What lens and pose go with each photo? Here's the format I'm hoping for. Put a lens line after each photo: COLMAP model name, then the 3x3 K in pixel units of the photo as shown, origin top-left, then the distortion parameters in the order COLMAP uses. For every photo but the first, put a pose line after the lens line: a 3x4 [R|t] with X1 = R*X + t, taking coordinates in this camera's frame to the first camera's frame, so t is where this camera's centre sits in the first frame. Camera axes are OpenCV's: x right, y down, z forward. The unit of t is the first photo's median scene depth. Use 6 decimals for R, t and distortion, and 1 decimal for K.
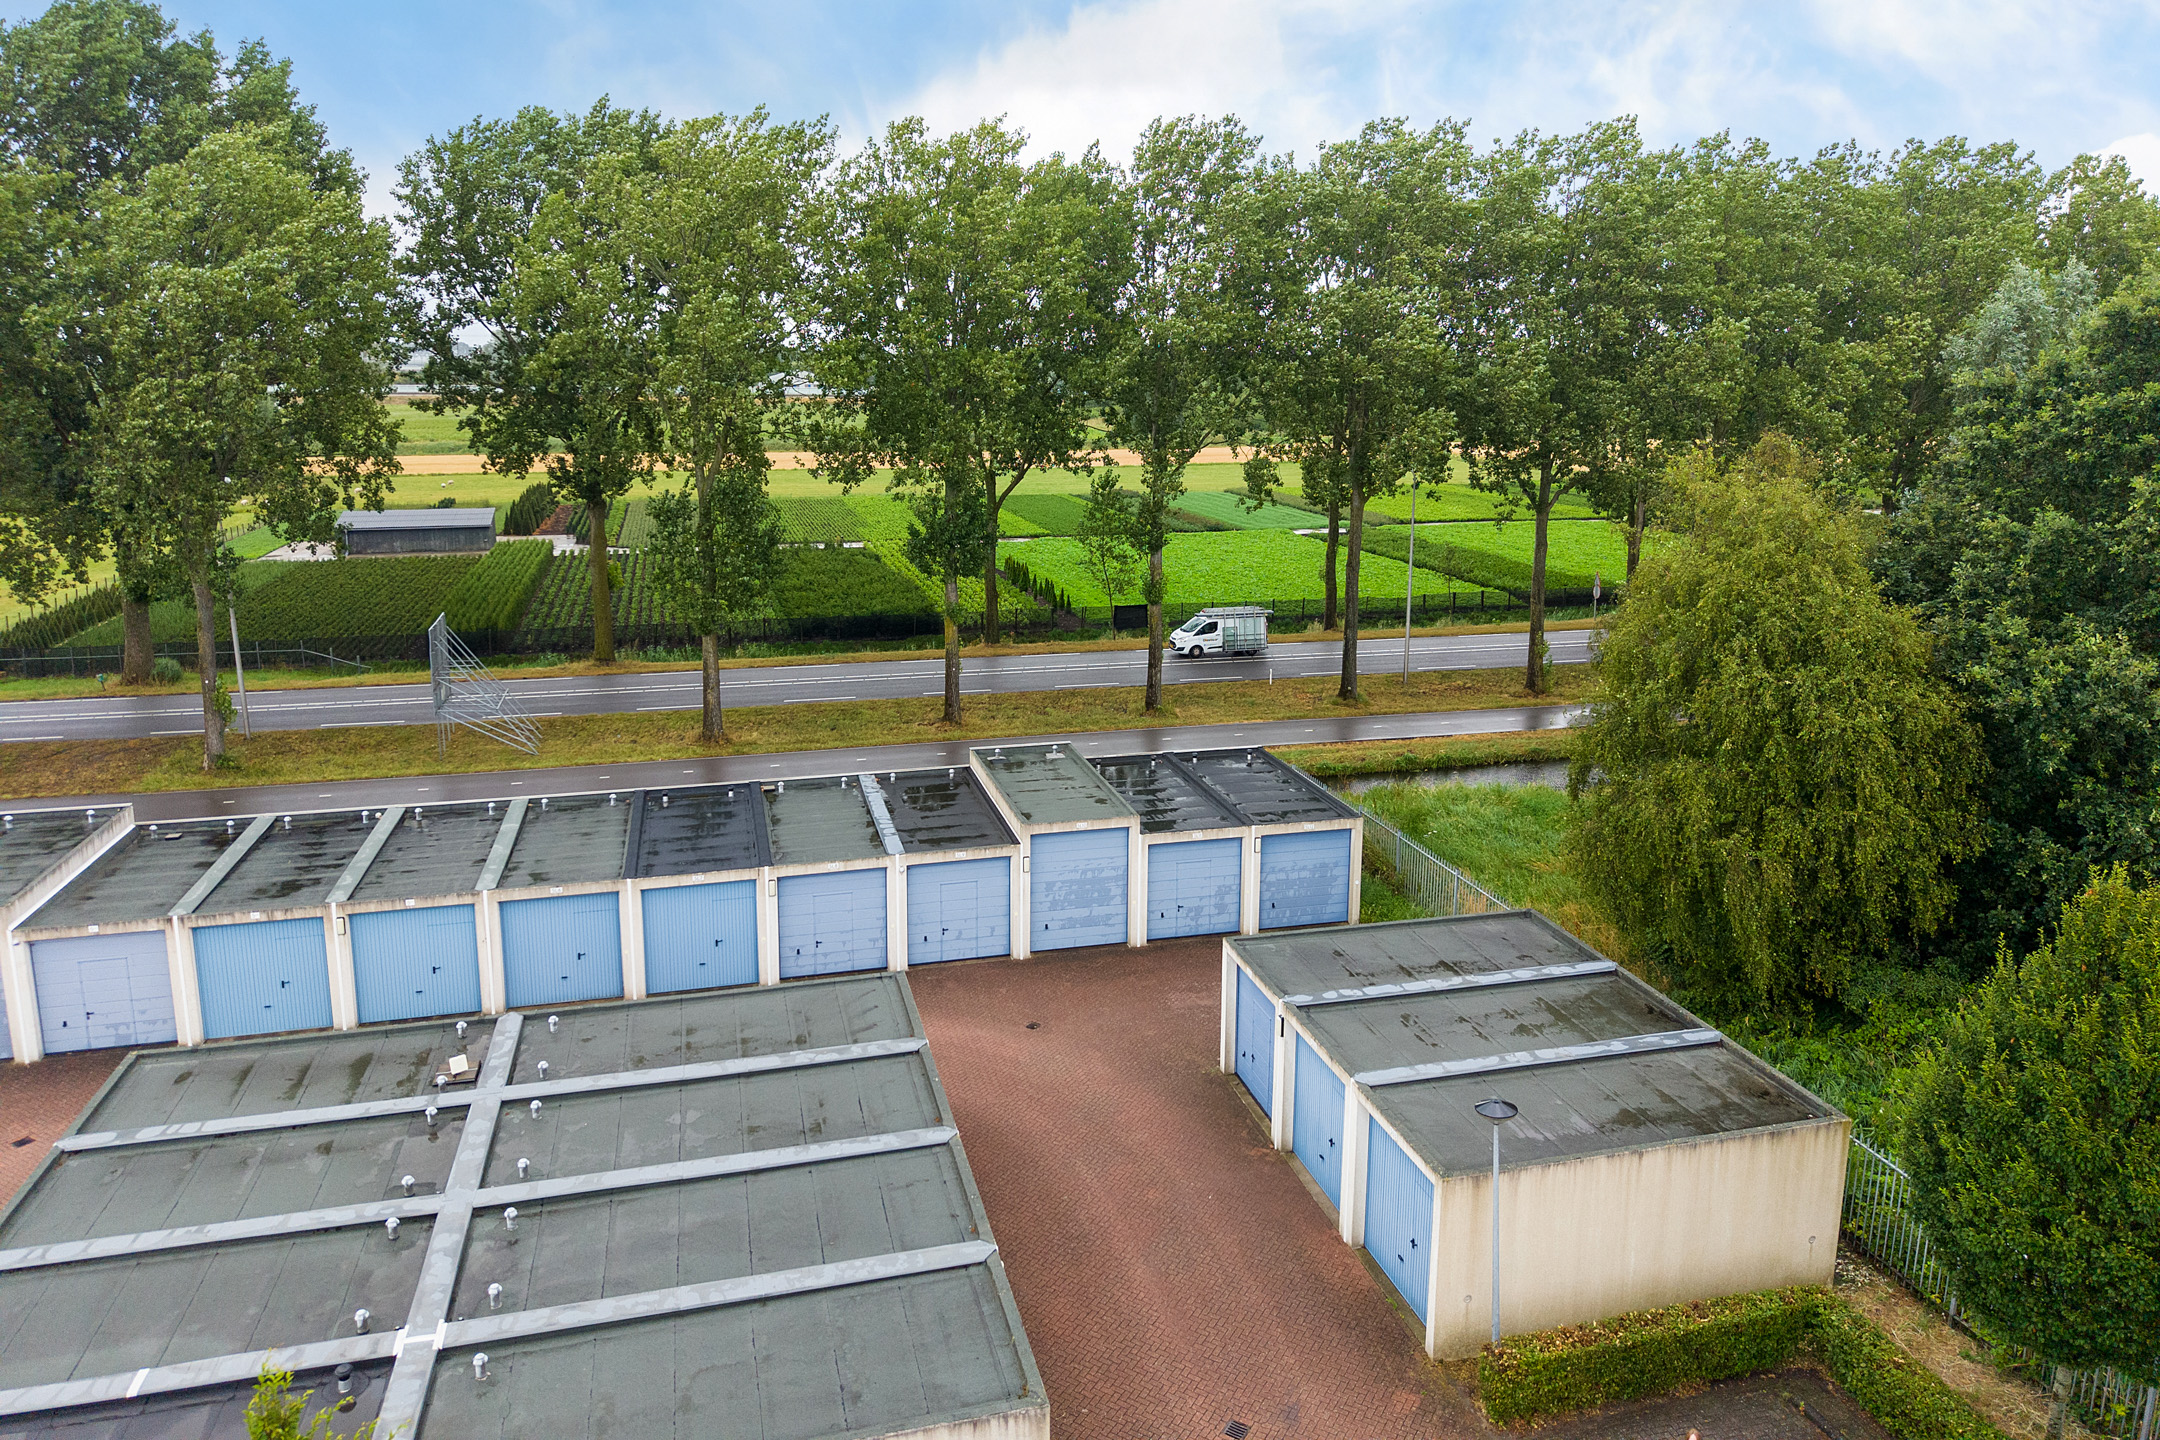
lens RADIAL K [[1473.4, 0, 1100.5], [0, 1473.4, 641.5], [0, 0, 1]] dist [0.043777, -0.041047]
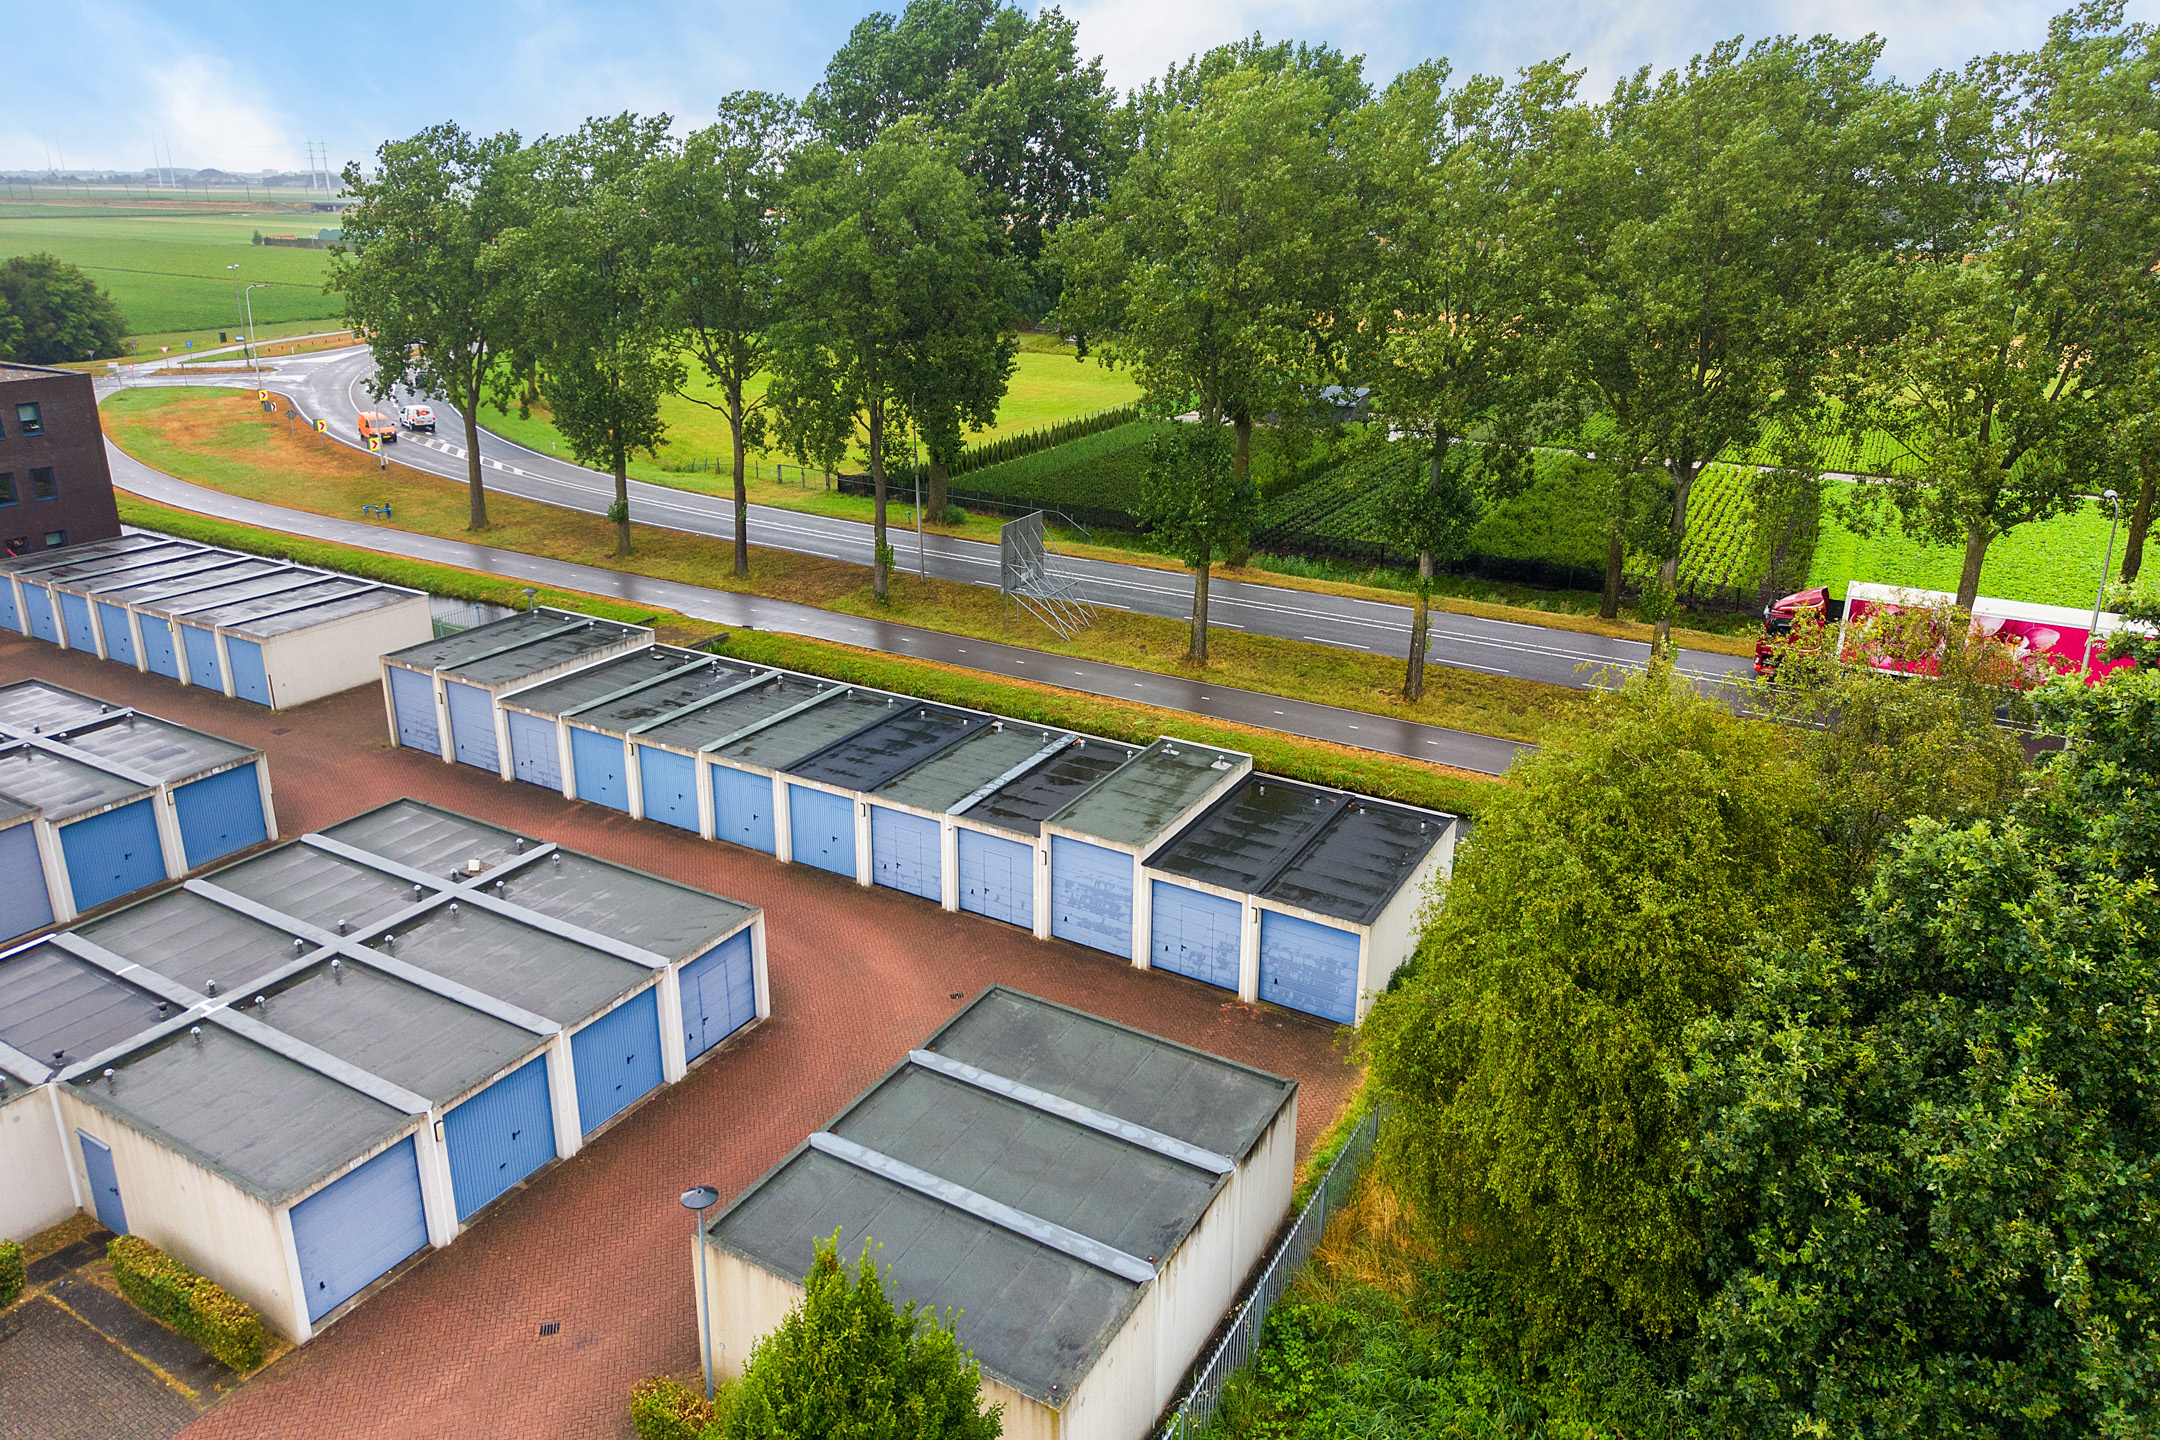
lens RADIAL K [[1473.4, 0, 1051.3], [0, 1473.4, 633.8], [0, 0, 1]] dist [0.043777, -0.041047]
pose [[0.698673, 0.211878, -0.683347, 0.661724], [-0.138547, 0.977130, 0.161313, -0.186866], [0.701897, -0.018029, 0.712050, 0.231087]]
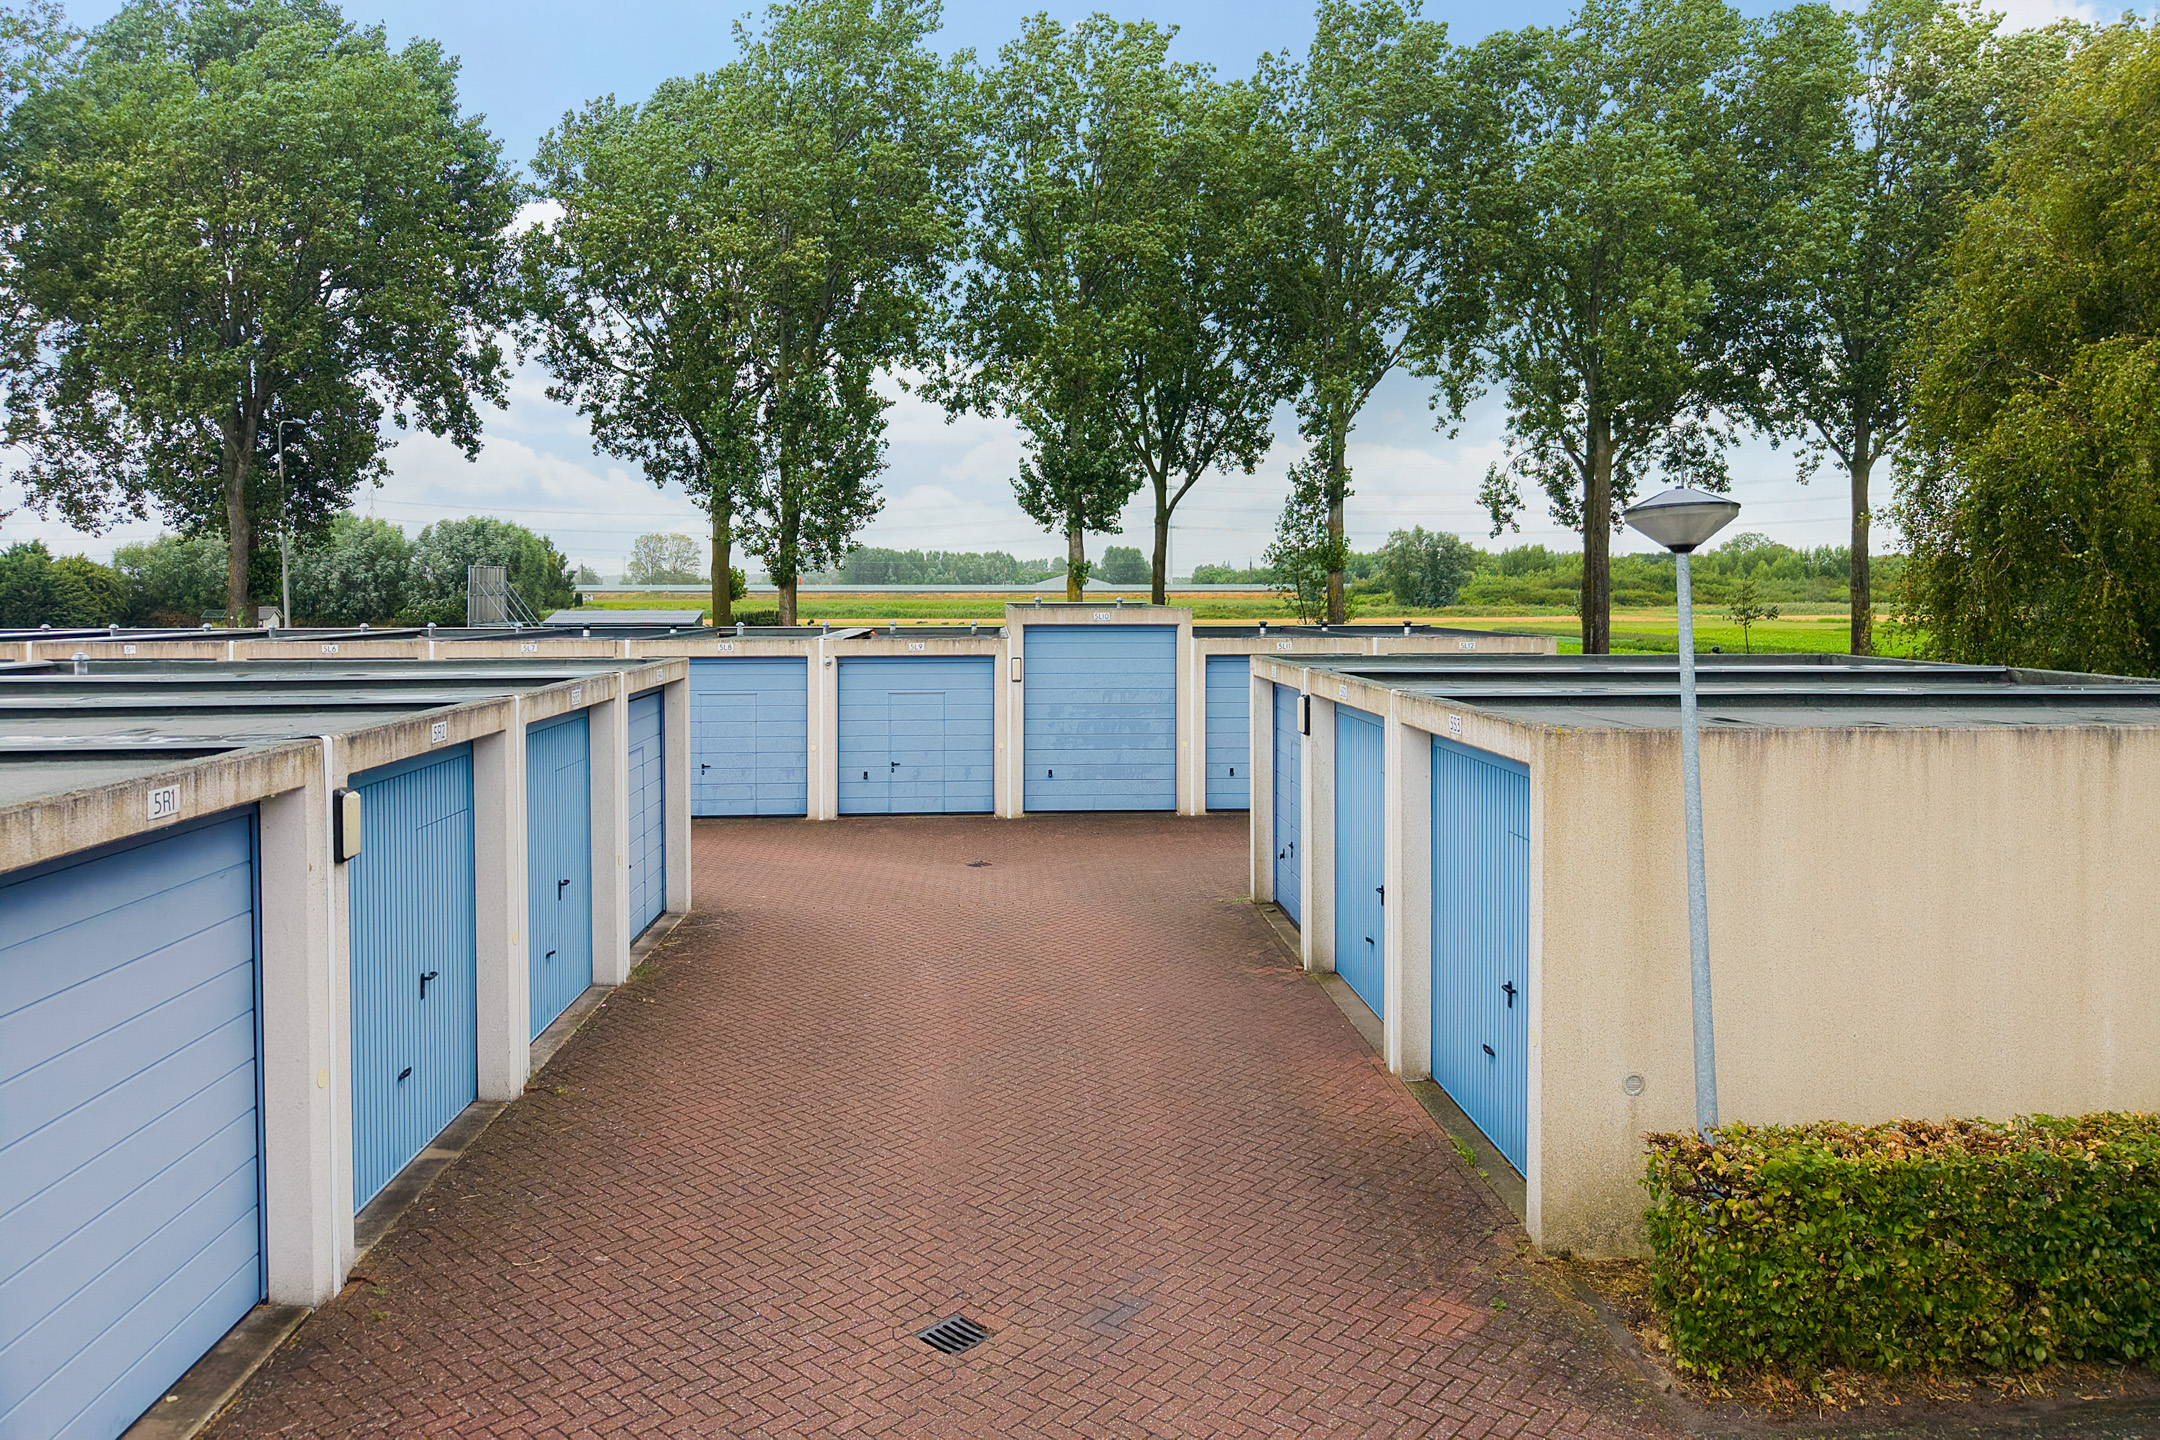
lens RADIAL K [[1473.4, 0, 1083.4], [0, 1473.4, 617.9], [0, 0, 1]] dist [0.043777, -0.041047]
pose [[0.979364, -0.001946, -0.202097, 0.113993], [-0.033316, 0.984720, -0.170930, 0.241127], [0.199341, 0.174135, 0.964334, 0.358336]]
